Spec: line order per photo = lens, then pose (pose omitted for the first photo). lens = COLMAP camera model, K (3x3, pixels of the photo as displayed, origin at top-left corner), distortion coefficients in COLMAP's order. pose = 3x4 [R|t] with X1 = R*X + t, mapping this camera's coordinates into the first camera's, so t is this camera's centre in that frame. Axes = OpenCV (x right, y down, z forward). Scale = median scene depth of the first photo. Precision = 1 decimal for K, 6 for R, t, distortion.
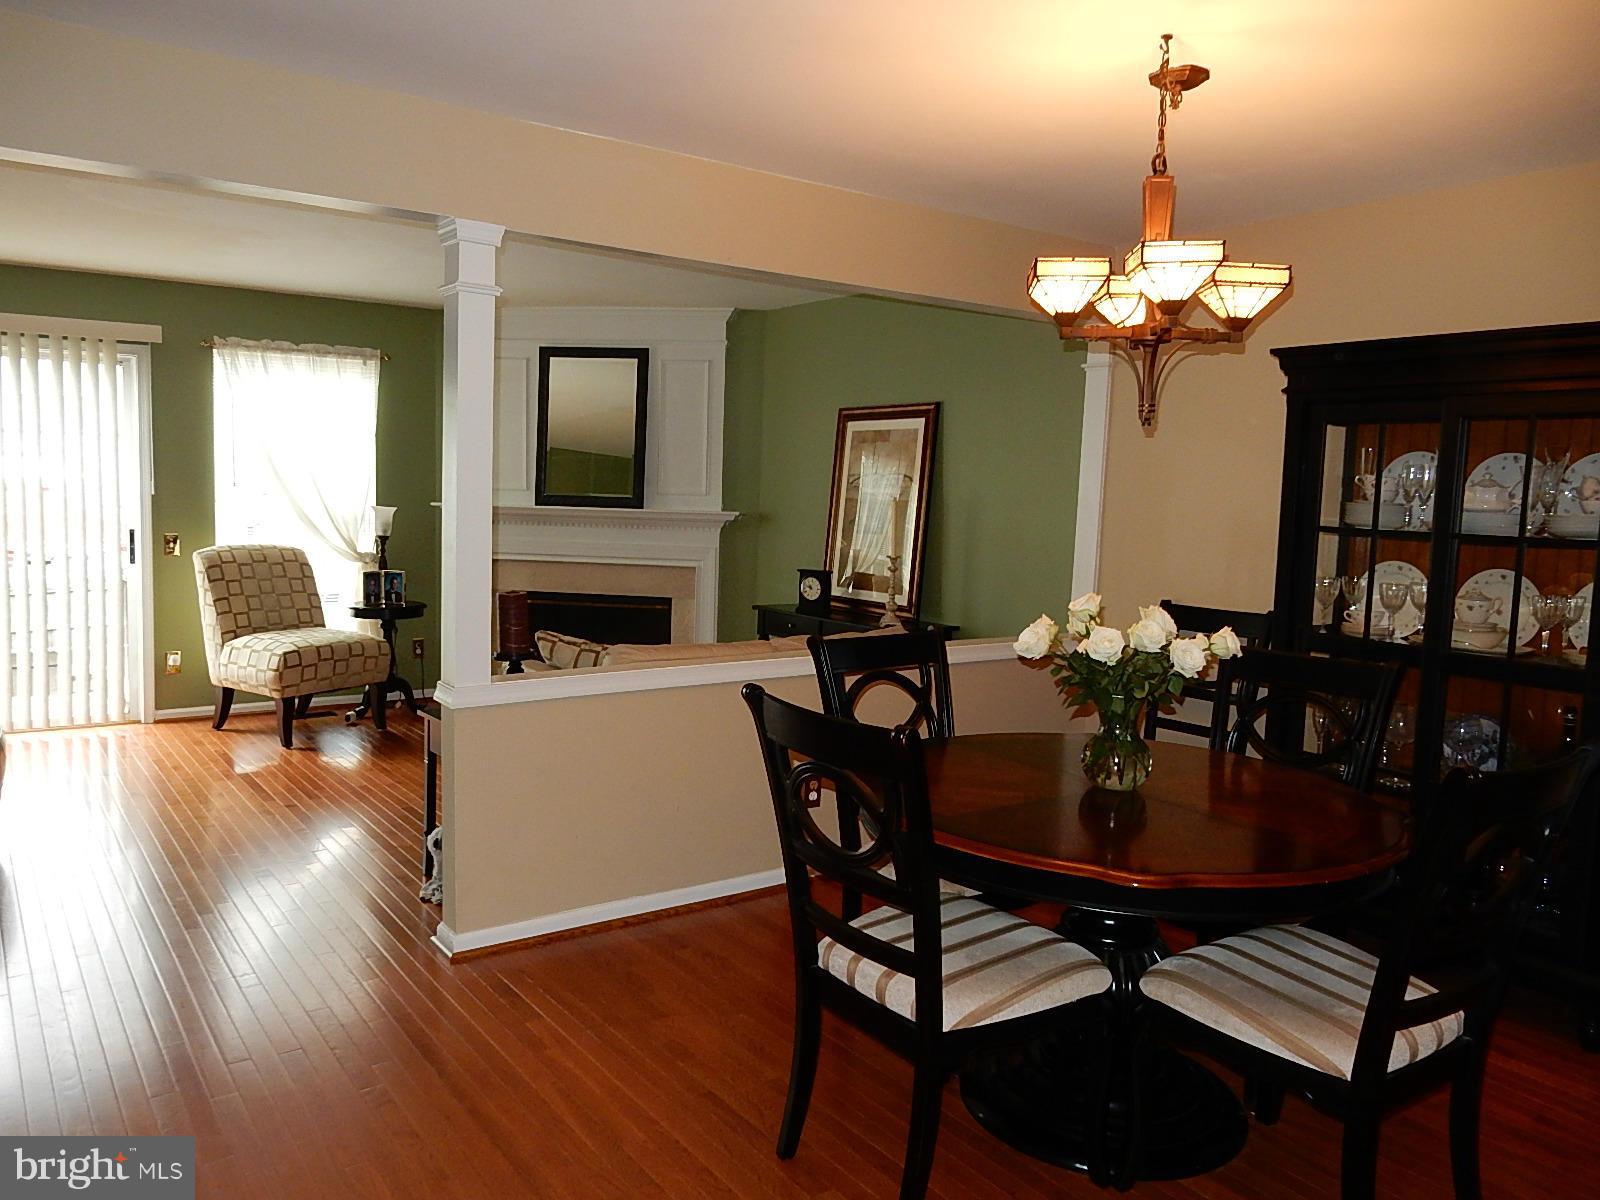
lens RADIAL K [[1181.1, 0, 811.2], [0, 1181.1, 589.4], [0, 0, 1]] dist [-0.003124, 0.015949]
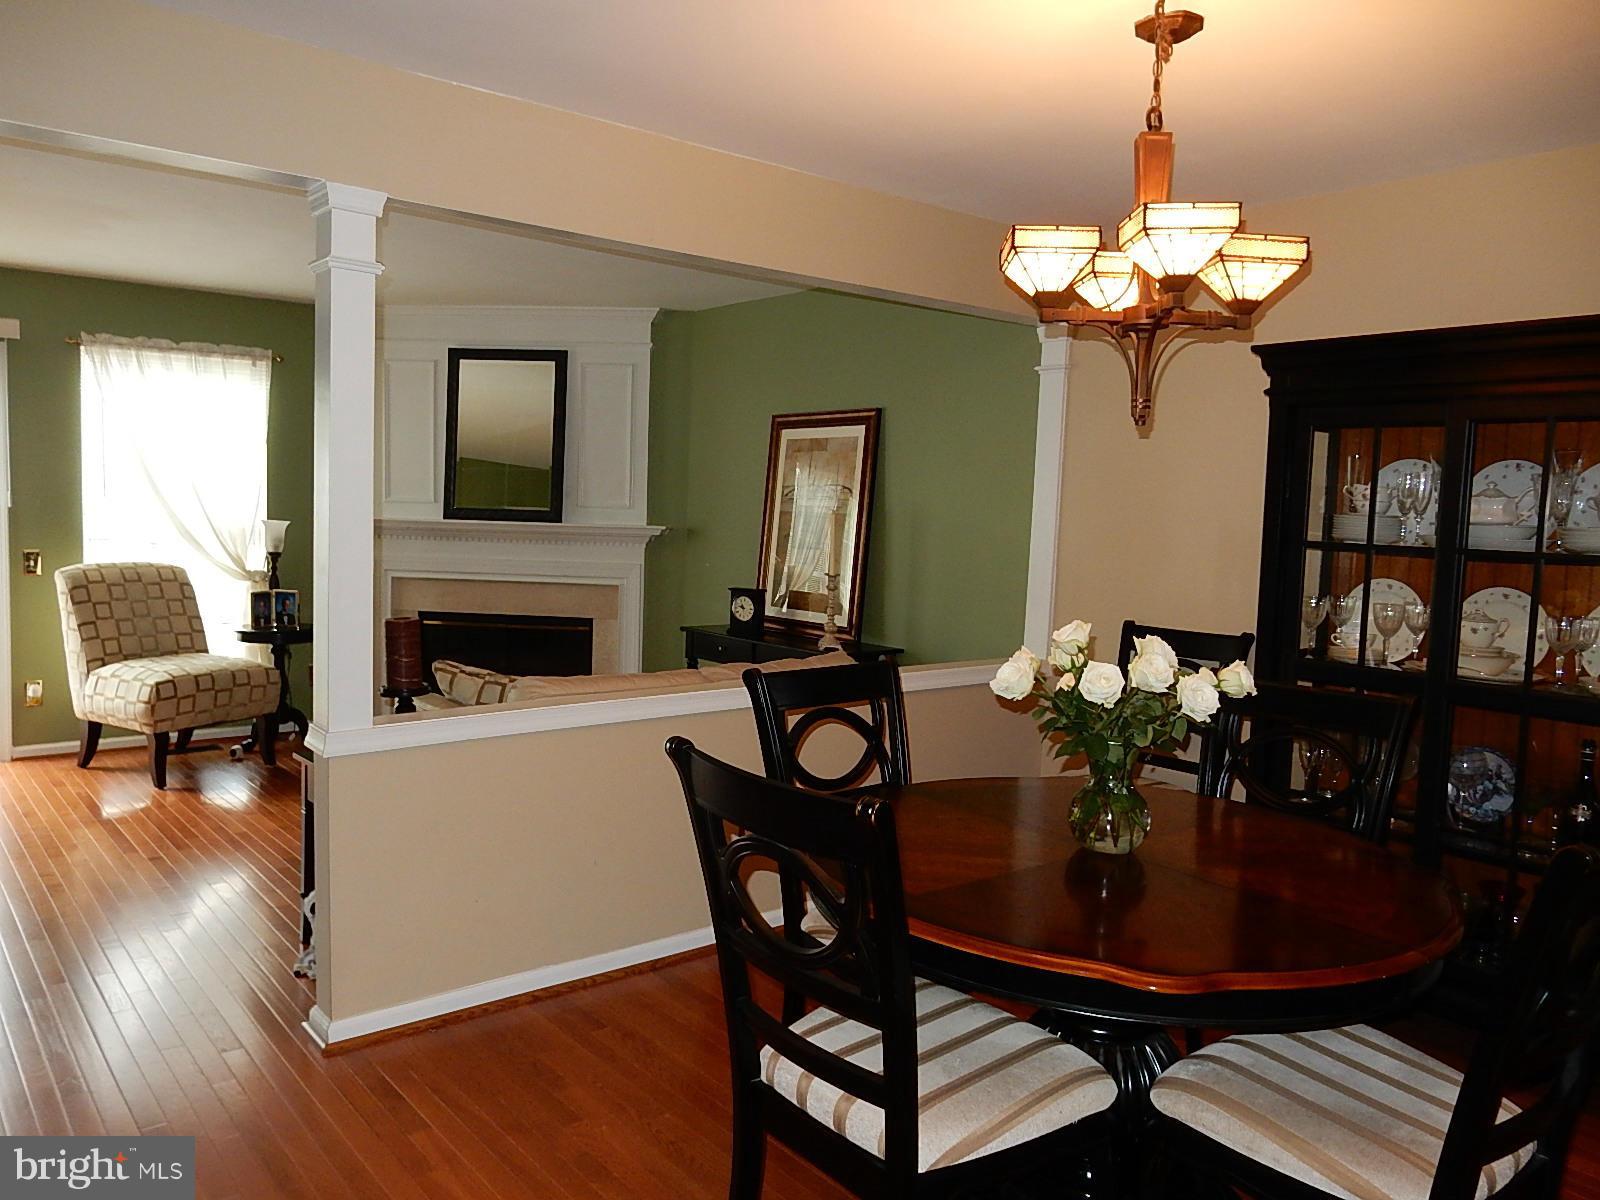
lens RADIAL K [[1181.1, 0, 806.5], [0, 1181.1, 588.7], [0, 0, 1]] dist [-0.003124, 0.015949]
pose [[0.998392, -0.003503, 0.056582, -0.003473], [0.004220, 0.999912, -0.012560, -0.005248], [-0.056533, 0.012779, 0.998319, 0.083421]]
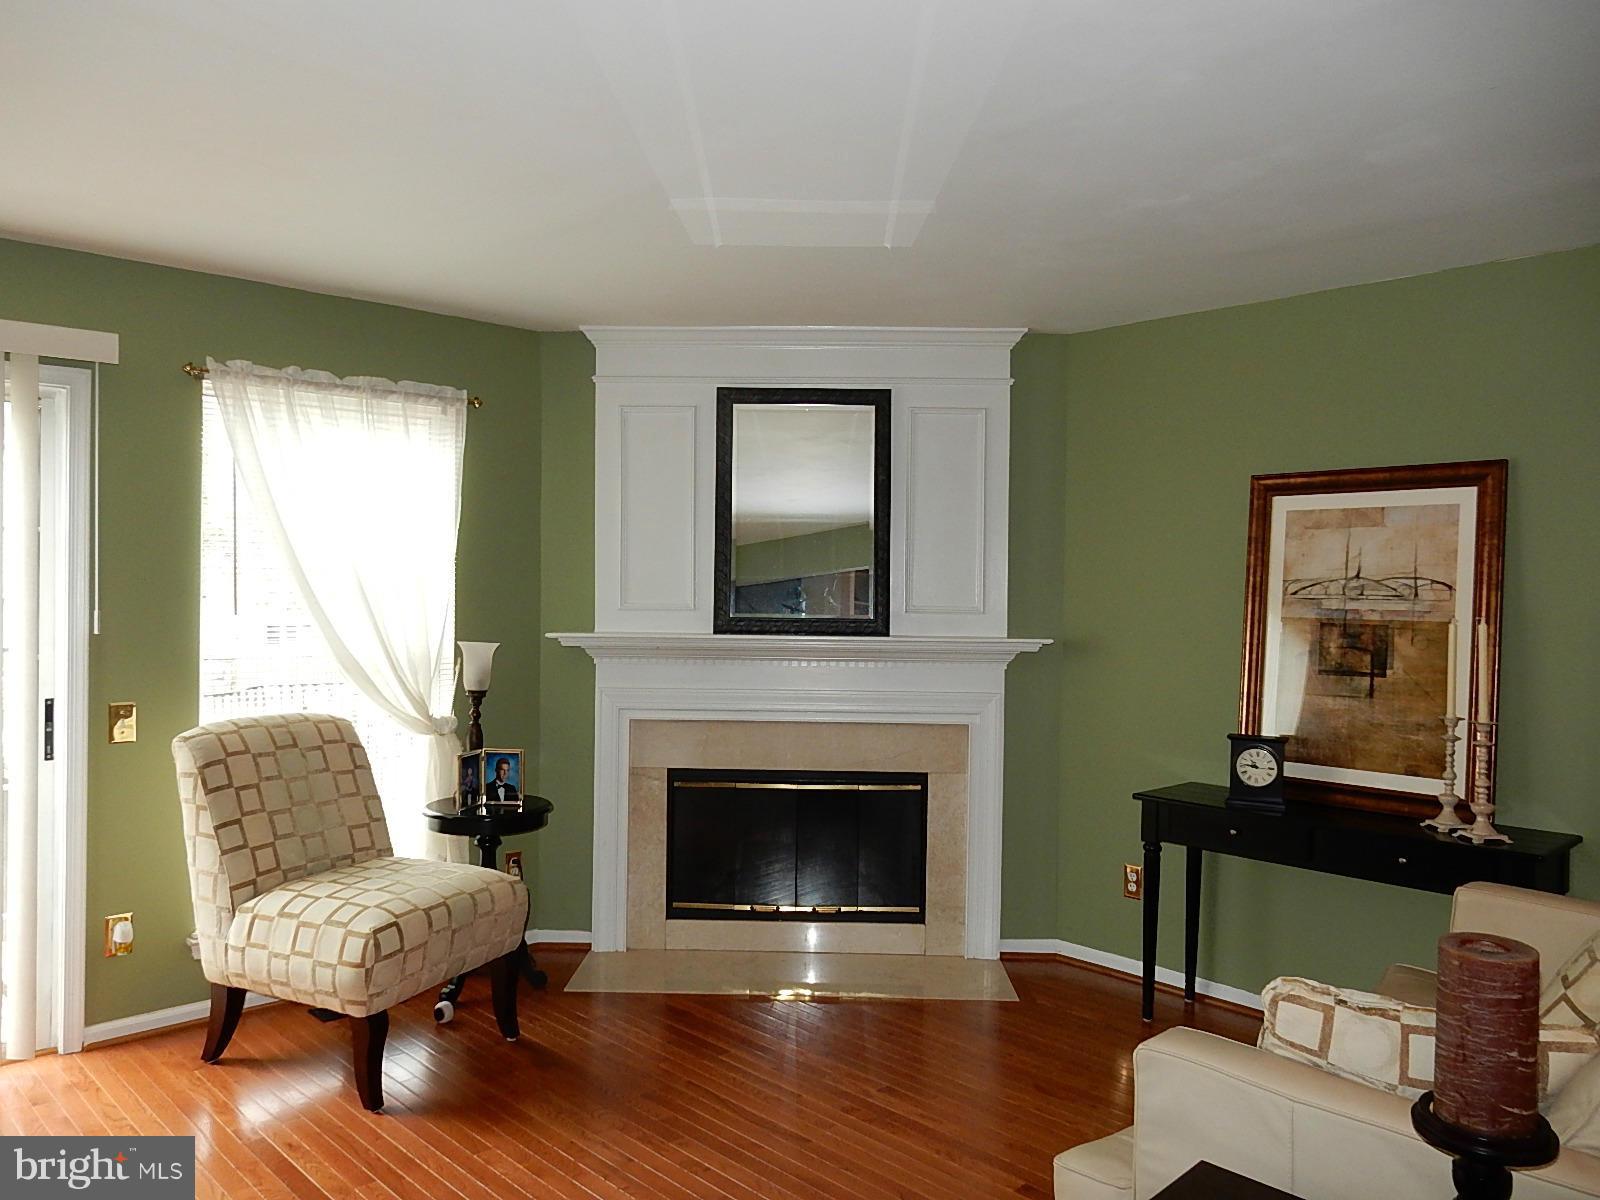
lens RADIAL K [[1181.1, 0, 804.2], [0, 1181.1, 596.3], [0, 0, 1]] dist [-0.003124, 0.015949]
pose [[0.991191, -0.016859, 0.131366, -0.365757], [0.026804, 0.996875, -0.074309, -0.058636], [-0.129702, 0.077176, 0.988545, 0.498130]]
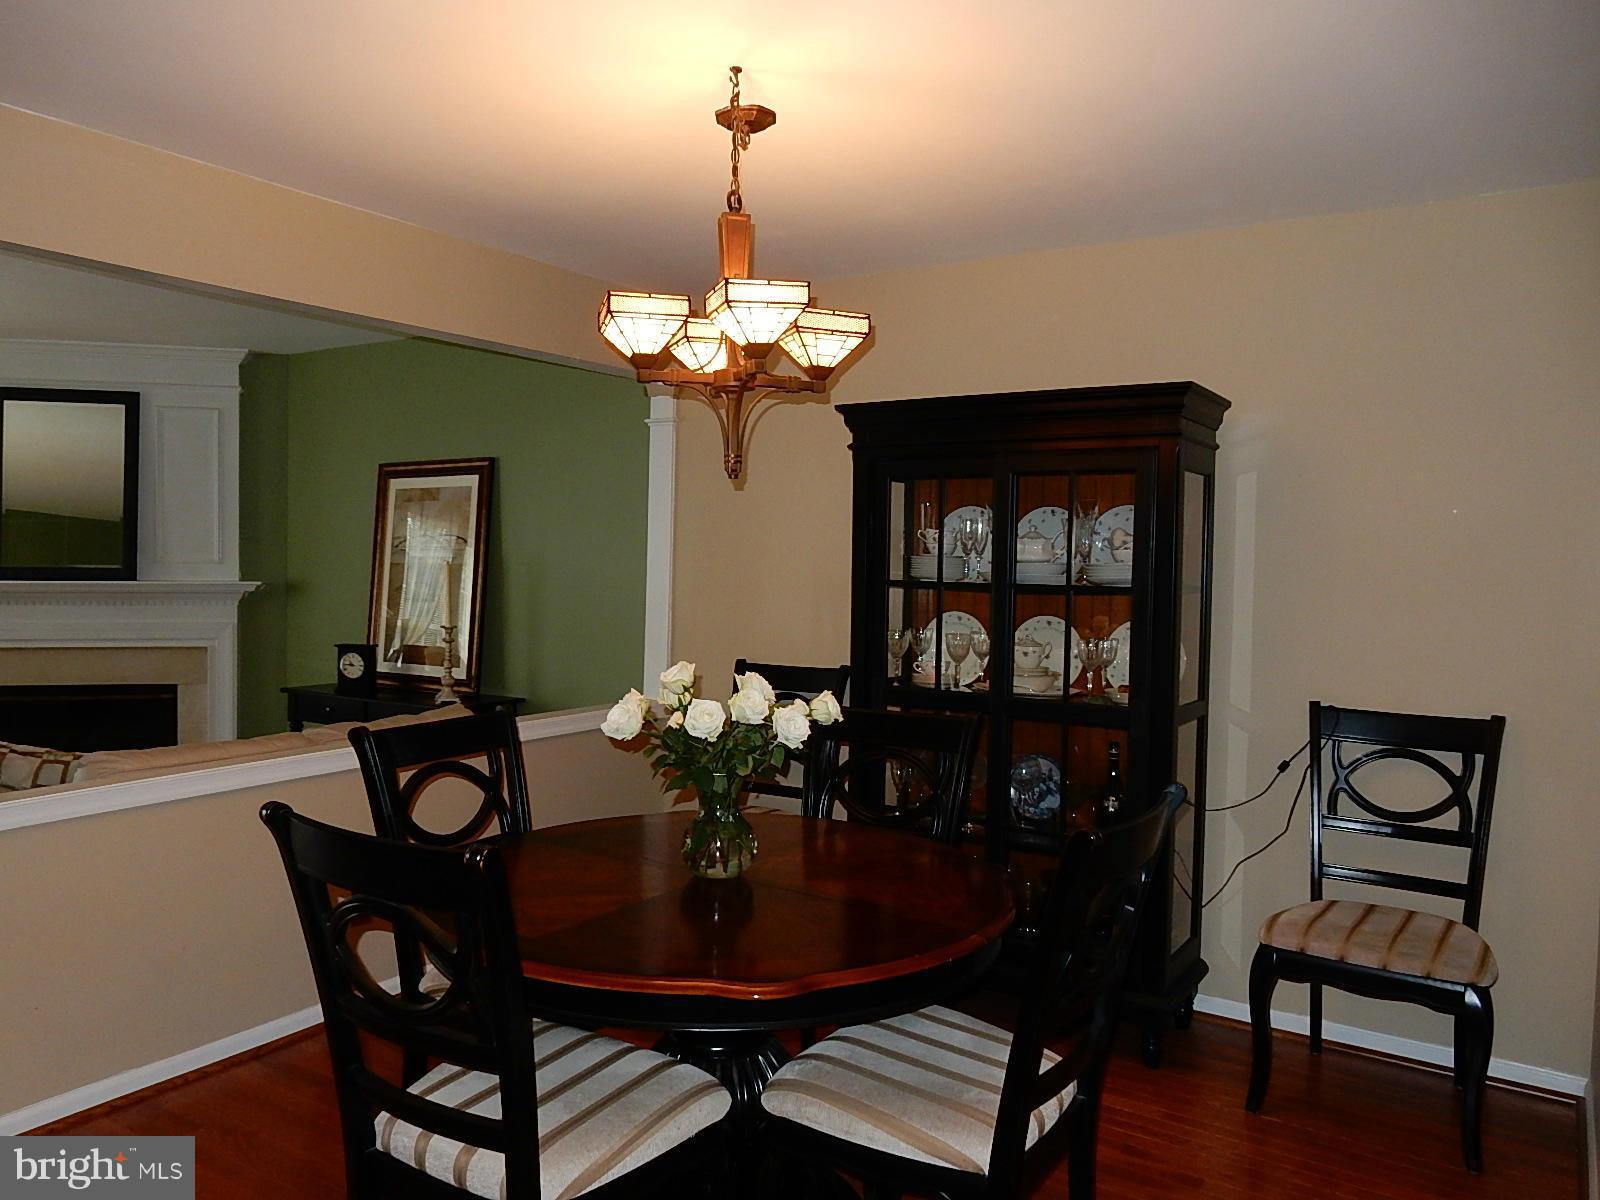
lens RADIAL K [[1181.1, 0, 799.0], [0, 1181.1, 584.2], [0, 0, 1]] dist [-0.003124, 0.015949]
pose [[0.934311, -0.028255, 0.355337, -0.000081], [0.048105, 0.997729, -0.047148, -0.004606], [-0.353198, 0.061144, 0.933548, 0.062065]]
